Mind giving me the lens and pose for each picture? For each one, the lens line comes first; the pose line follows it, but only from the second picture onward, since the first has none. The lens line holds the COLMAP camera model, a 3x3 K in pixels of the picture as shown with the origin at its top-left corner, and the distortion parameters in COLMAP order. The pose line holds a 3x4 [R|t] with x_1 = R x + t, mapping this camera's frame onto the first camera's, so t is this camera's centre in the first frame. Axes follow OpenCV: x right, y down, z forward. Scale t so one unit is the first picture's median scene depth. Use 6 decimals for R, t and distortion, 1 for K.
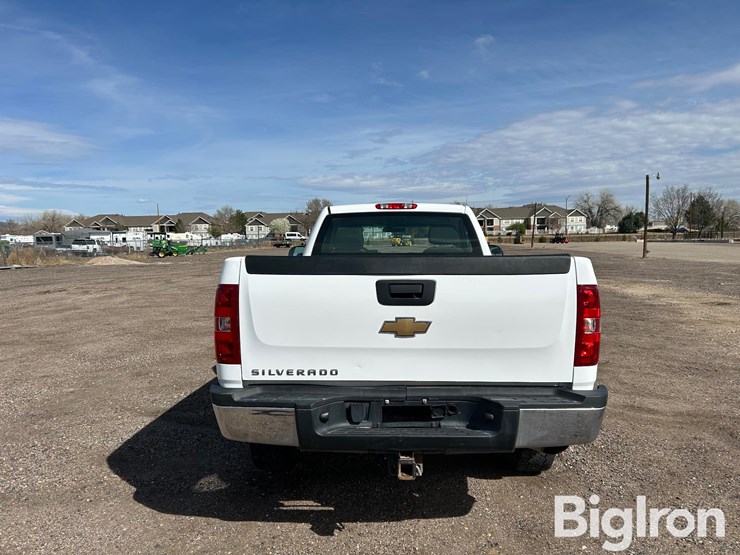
lens RADIAL K [[553.1, 0, 371.4], [0, 553.1, 293.5], [0, 0, 1]] dist [0.050128, -0.053858]
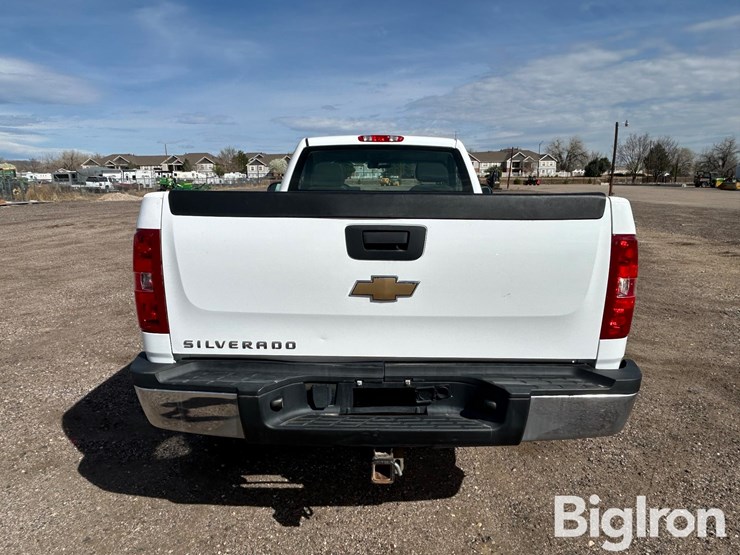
lens RADIAL K [[493.2, 0, 368.6], [0, 493.2, 286.9], [0, 0, 1]] dist [-0.006531, -0.001116]
pose [[0.999869, 0.008127, 0.013963, 0.001526], [-0.009701, 0.993133, 0.116587, -0.000953], [-0.012920, -0.116707, 0.993082, 0.016593]]
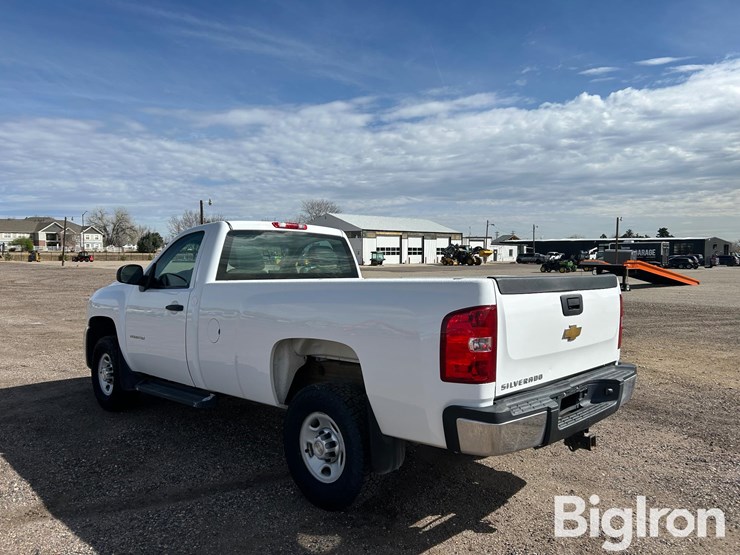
lens RADIAL K [[557.1, 0, 372.6], [0, 557.1, 300.1], [0, 0, 1]] dist [0.020459, -0.002244]
pose [[0.679780, -0.038932, 0.732382, -0.058193], [0.055613, 0.998451, 0.001456, -0.001986], [-0.731305, 0.039740, 0.680892, 0.022954]]
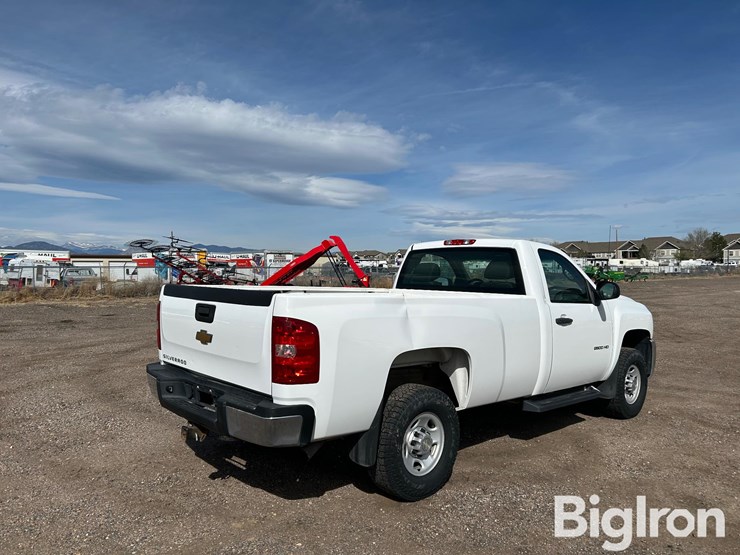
lens RADIAL K [[566.4, 0, 370.0], [0, 566.4, 277.5], [0, 0, 1]] dist [-0.048901, 0.069668]
pose [[0.685752, 0.020009, -0.727560, 0.071283], [-0.074172, 0.996339, -0.042509, -0.003173], [0.724046, 0.083115, 0.684726, 0.014138]]
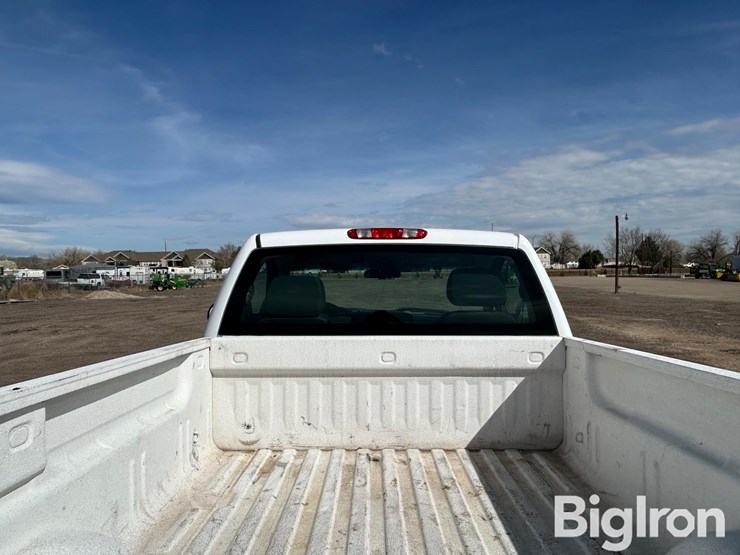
lens RADIAL K [[493.2, 0, 368.6], [0, 493.2, 286.9], [0, 0, 1]] dist [-0.006531, -0.001116]
pose [[0.999875, 0.002629, 0.015618, 0.002012], [-0.001549, 0.997630, -0.068790, -0.007522], [-0.015762, 0.068757, 0.997509, 0.053797]]
